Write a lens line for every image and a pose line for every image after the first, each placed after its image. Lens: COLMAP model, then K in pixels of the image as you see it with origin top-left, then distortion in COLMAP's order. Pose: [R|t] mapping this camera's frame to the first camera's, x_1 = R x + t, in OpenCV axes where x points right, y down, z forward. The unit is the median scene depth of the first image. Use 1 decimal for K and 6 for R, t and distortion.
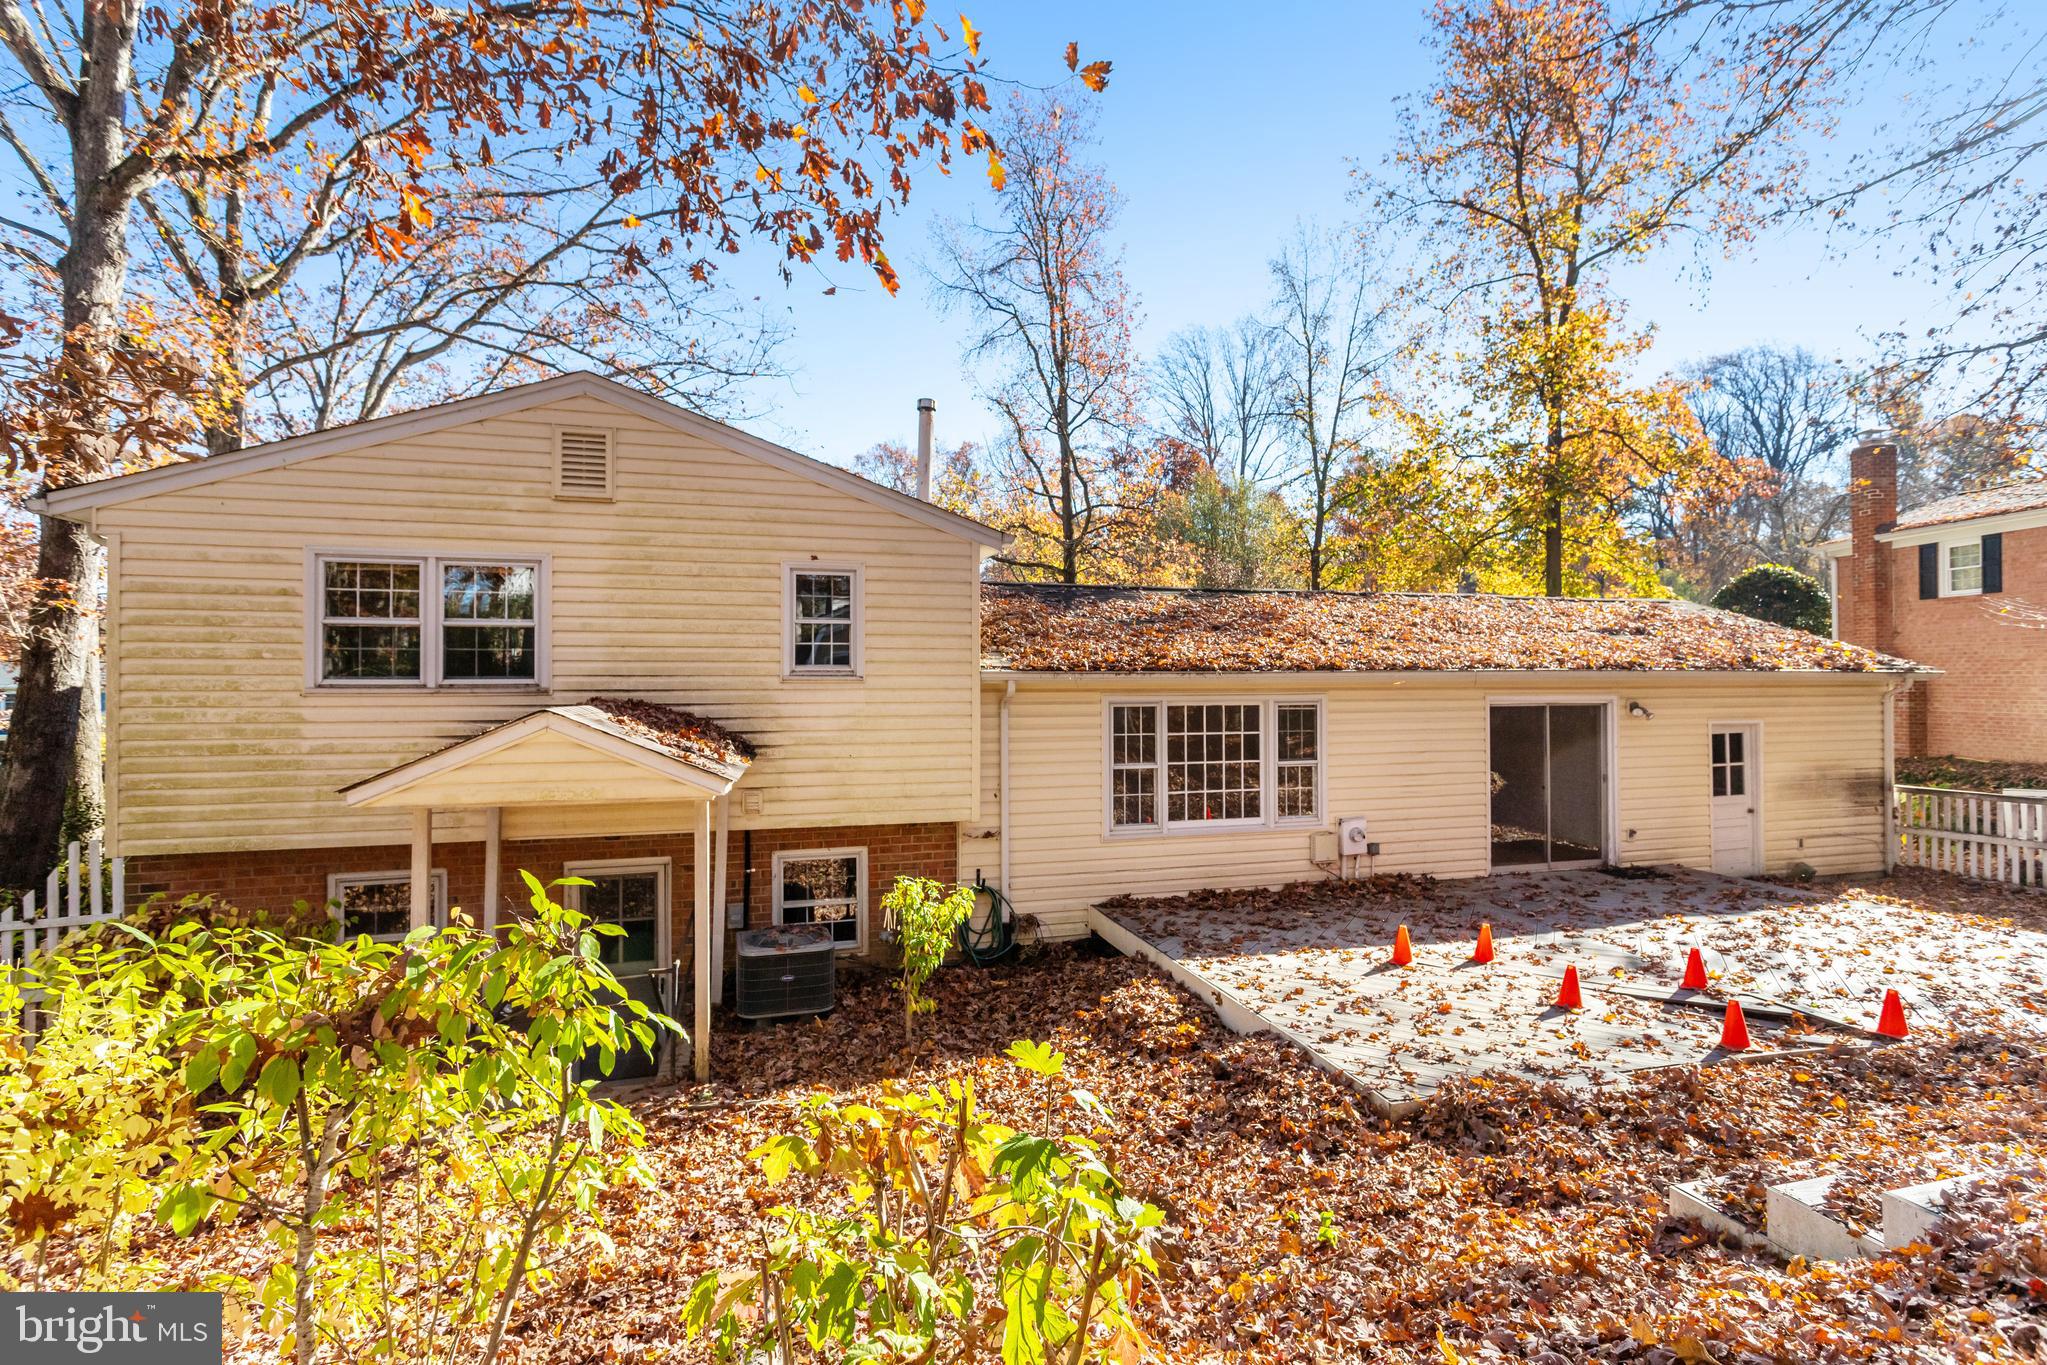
lens RADIAL K [[1014.4, 0, 1062.6], [0, 1014.4, 700.7], [0, 0, 1]] dist [0.002668, 0.001318]
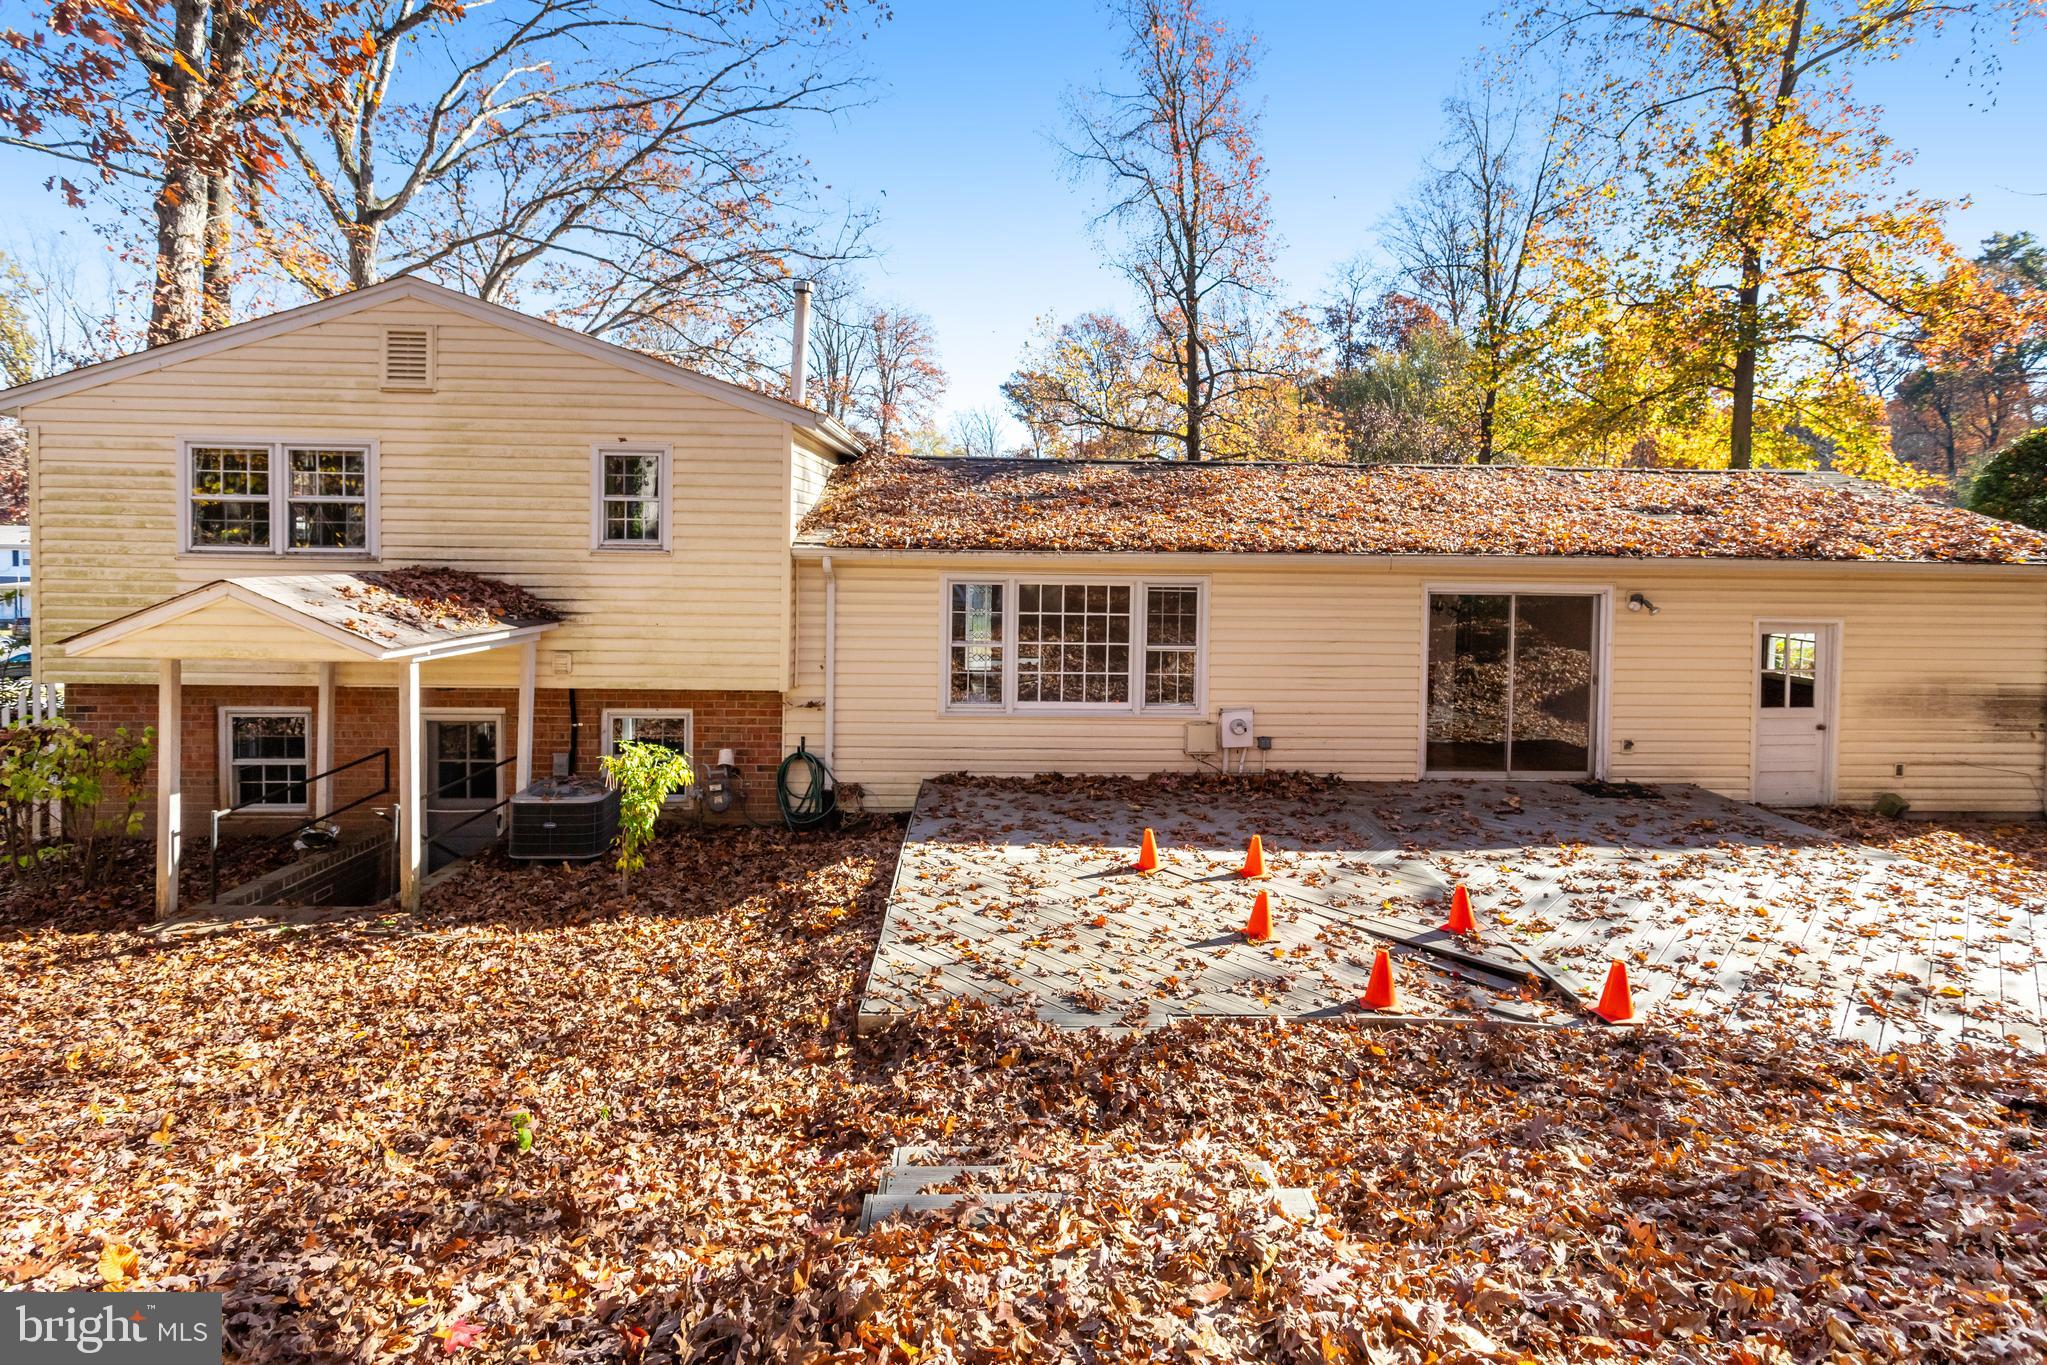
lens RADIAL K [[989.7, 0, 1024.2], [0, 989.7, 599.2], [0, 0, 1]] dist [-0.001702, 0.007214]
pose [[0.967189, 0.033362, -0.251859, 0.362208], [-0.024113, 0.998920, 0.039721, -0.019595], [0.252912, -0.032344, 0.966949, 0.075112]]
